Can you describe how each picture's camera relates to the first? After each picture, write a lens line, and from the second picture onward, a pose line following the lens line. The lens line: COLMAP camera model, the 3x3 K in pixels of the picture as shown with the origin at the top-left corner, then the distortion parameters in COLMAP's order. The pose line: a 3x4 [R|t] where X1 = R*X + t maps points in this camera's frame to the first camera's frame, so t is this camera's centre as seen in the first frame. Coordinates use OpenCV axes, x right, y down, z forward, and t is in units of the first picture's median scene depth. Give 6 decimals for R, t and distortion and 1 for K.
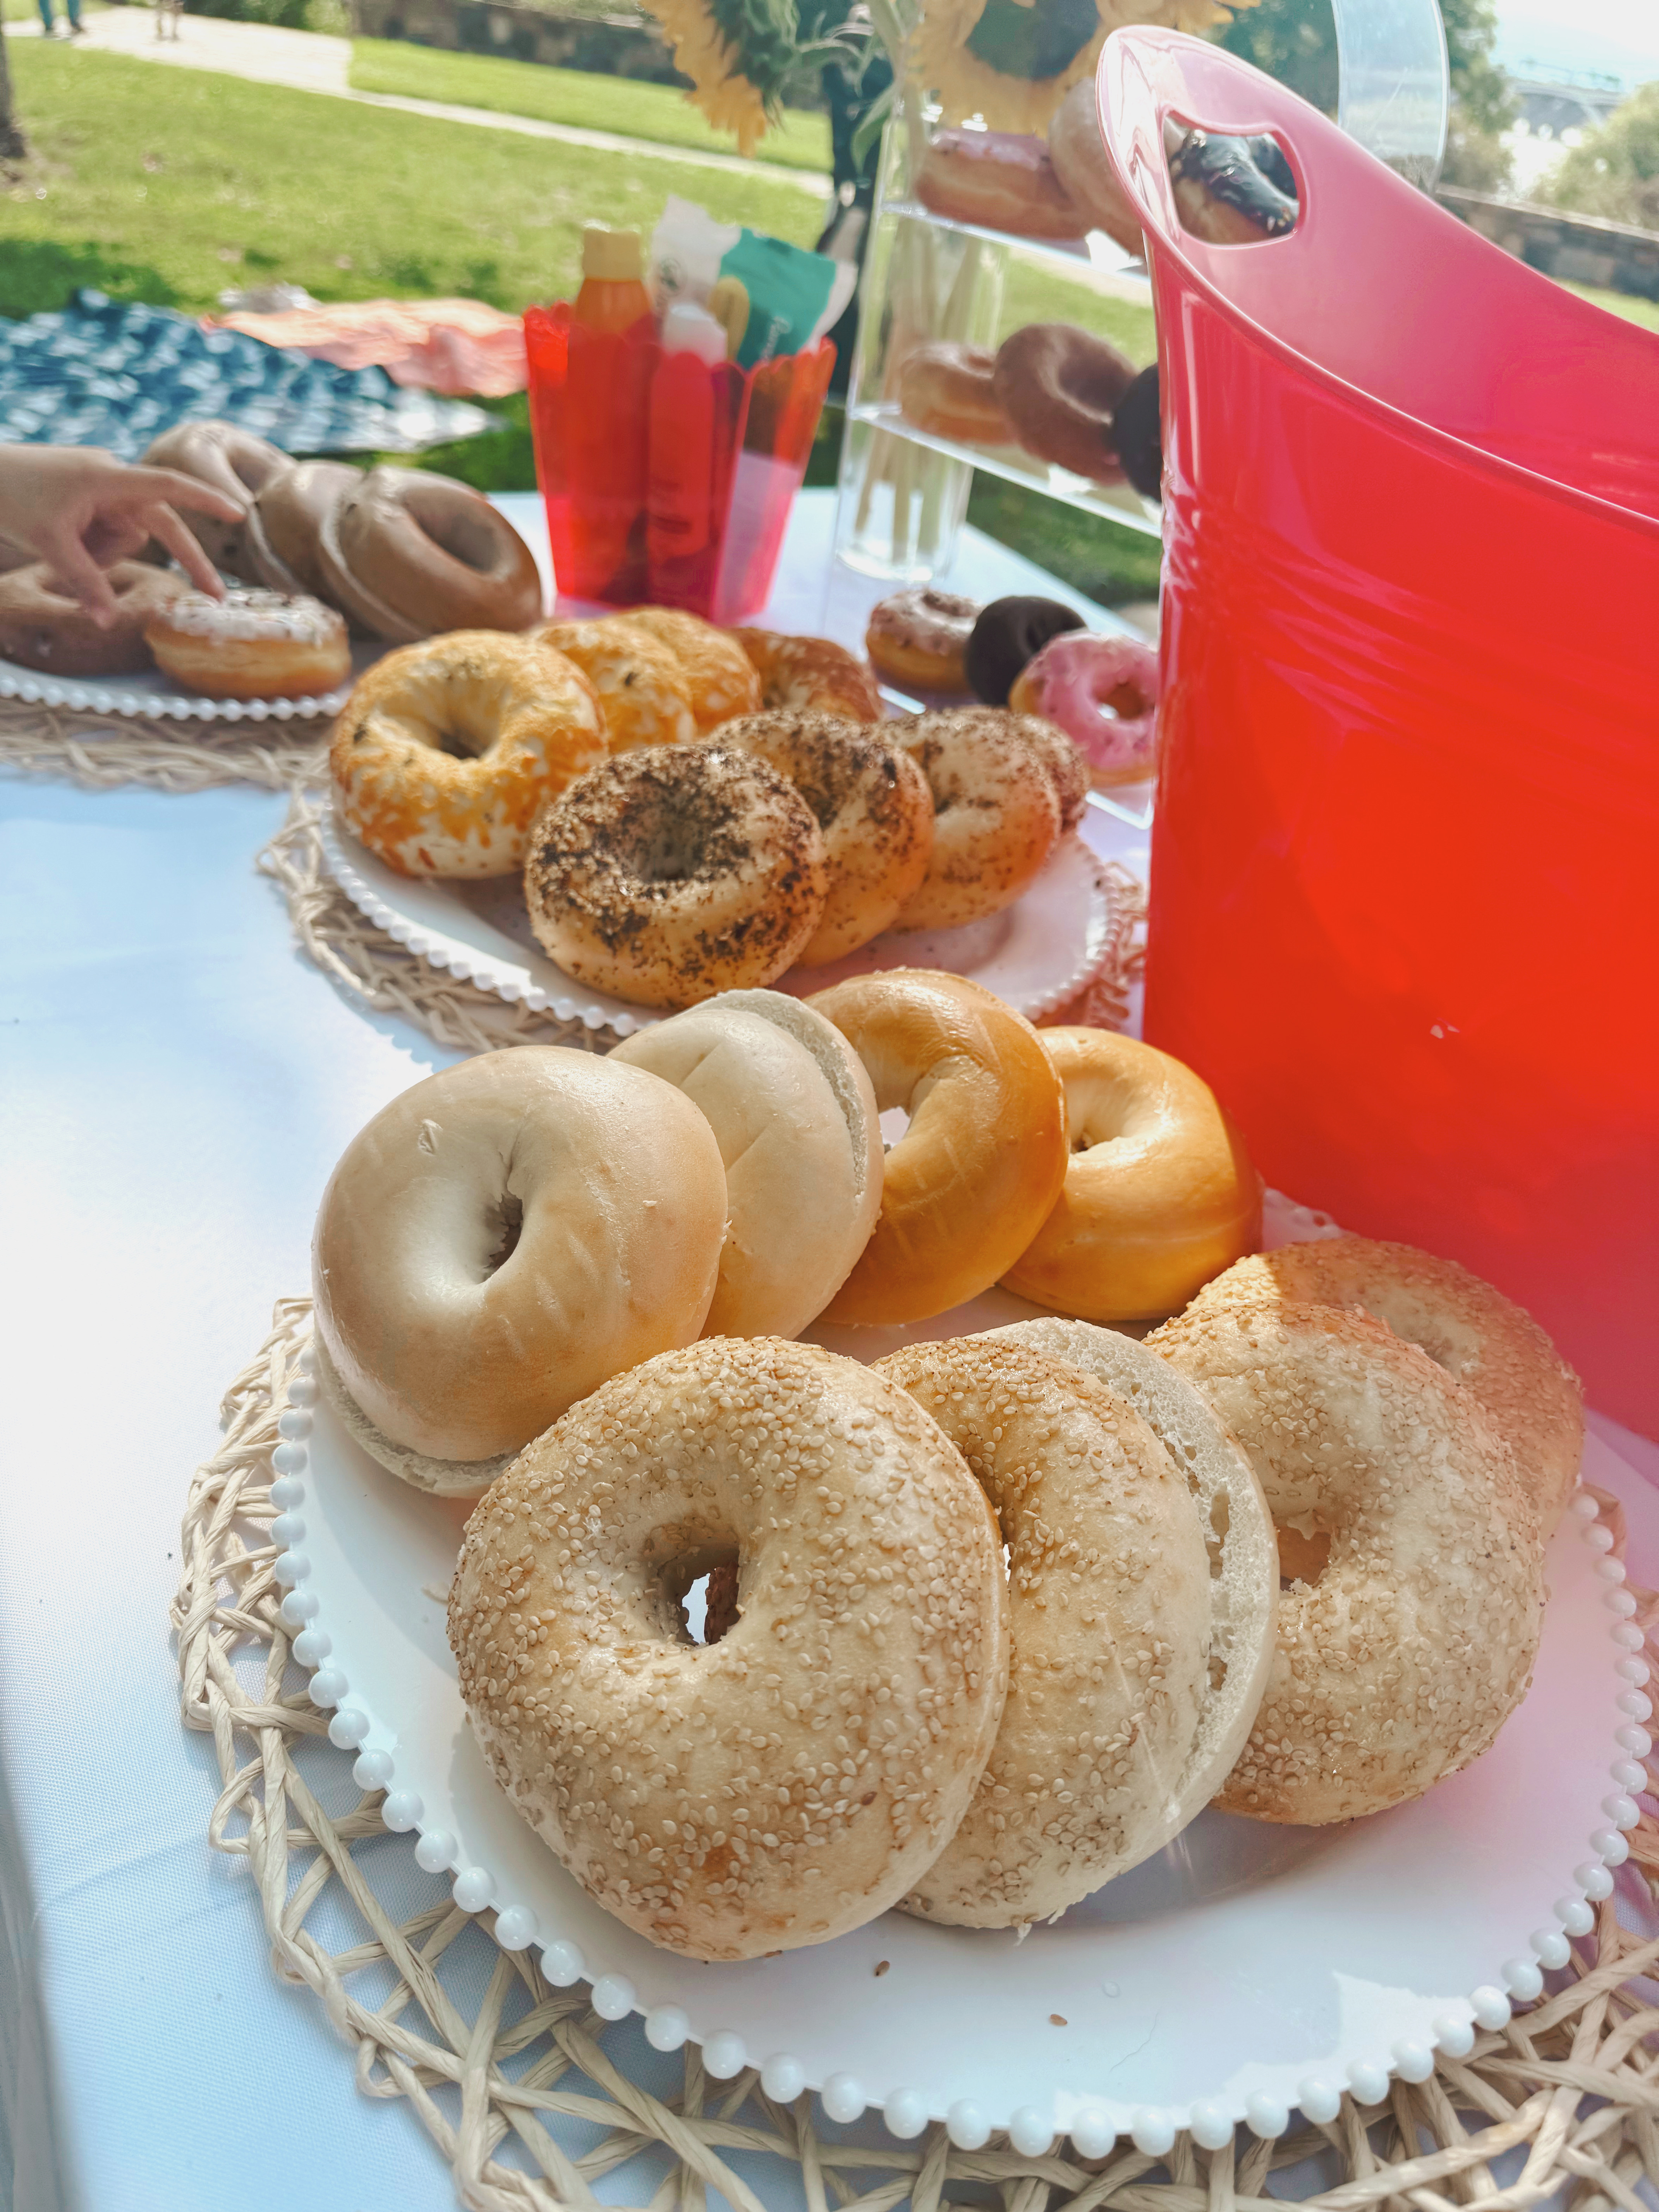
lens RADIAL K [[1512.4, 0, 832.8], [0, 1512.4, 1146.2], [0, 0, 1]] dist [0.107340, -0.215023]
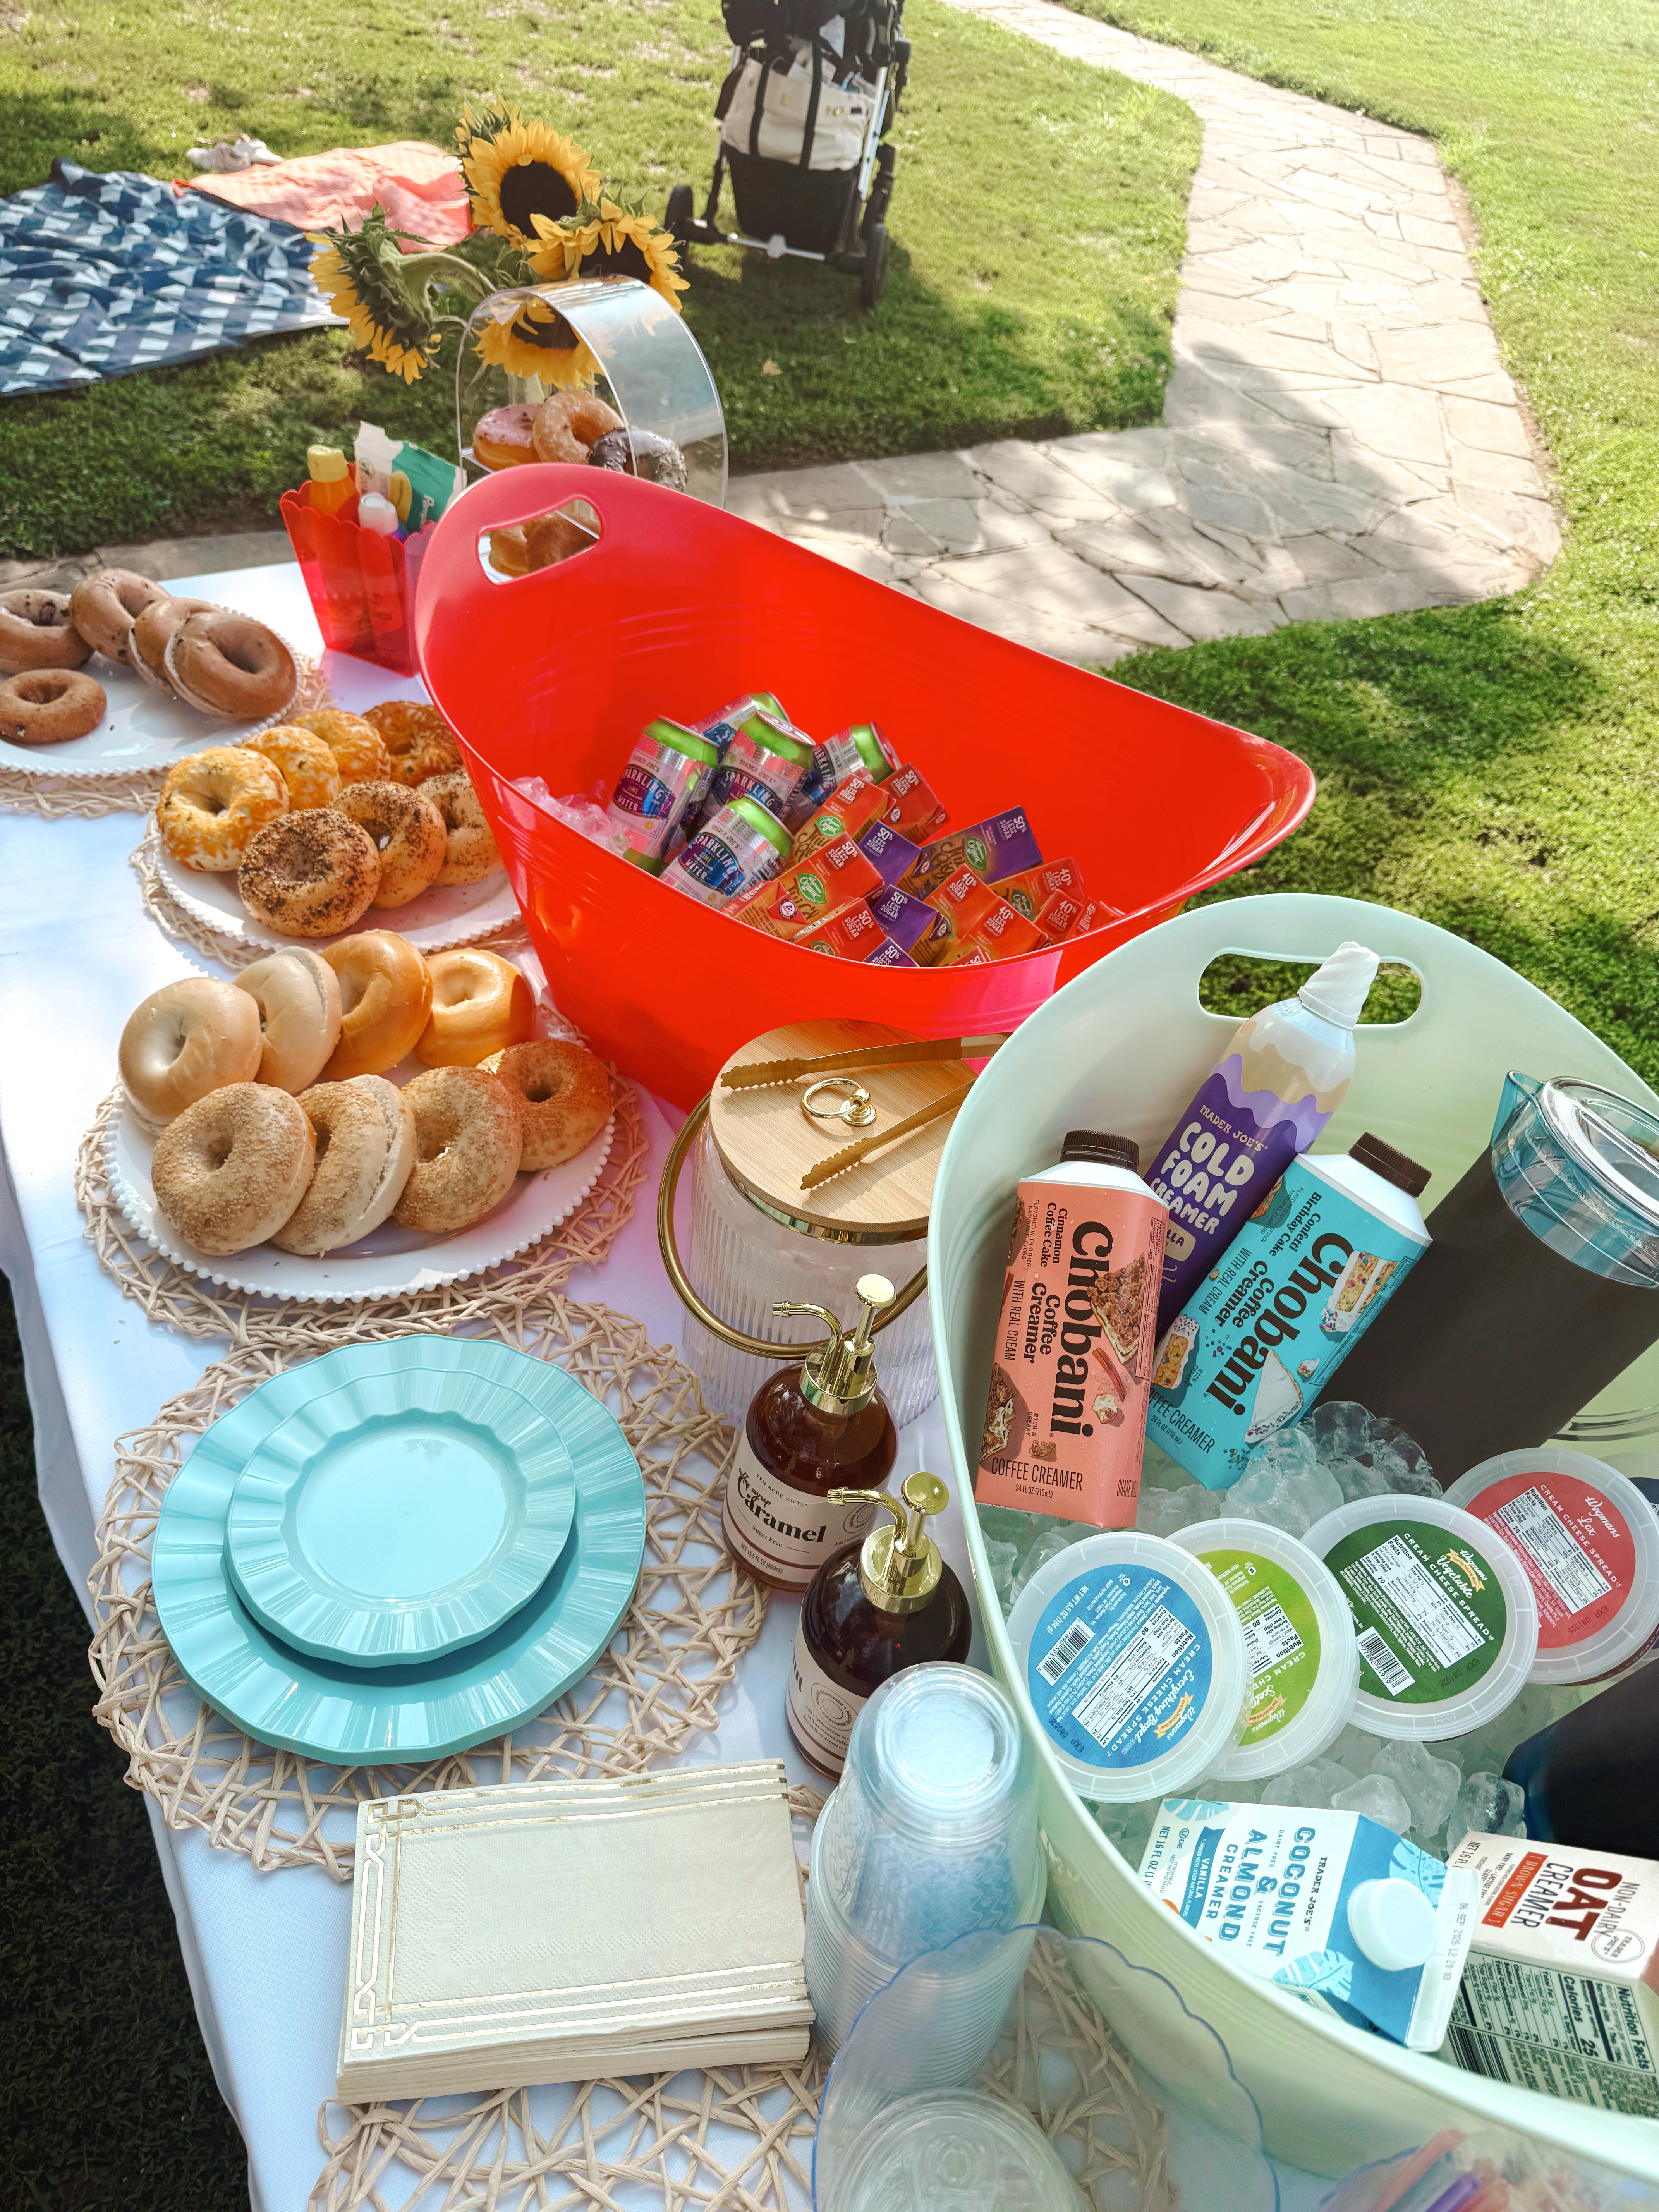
lens RADIAL K [[1549.6, 0, 820.3], [0, 1549.6, 1090.3], [0, 0, 1]] dist [0.111339, -0.175408]
pose [[0.998075, -0.014218, -0.060360, 0.744935], [0.021499, 0.992328, 0.121749, -0.126218], [0.058165, -0.122813, 0.990724, -1.195548]]
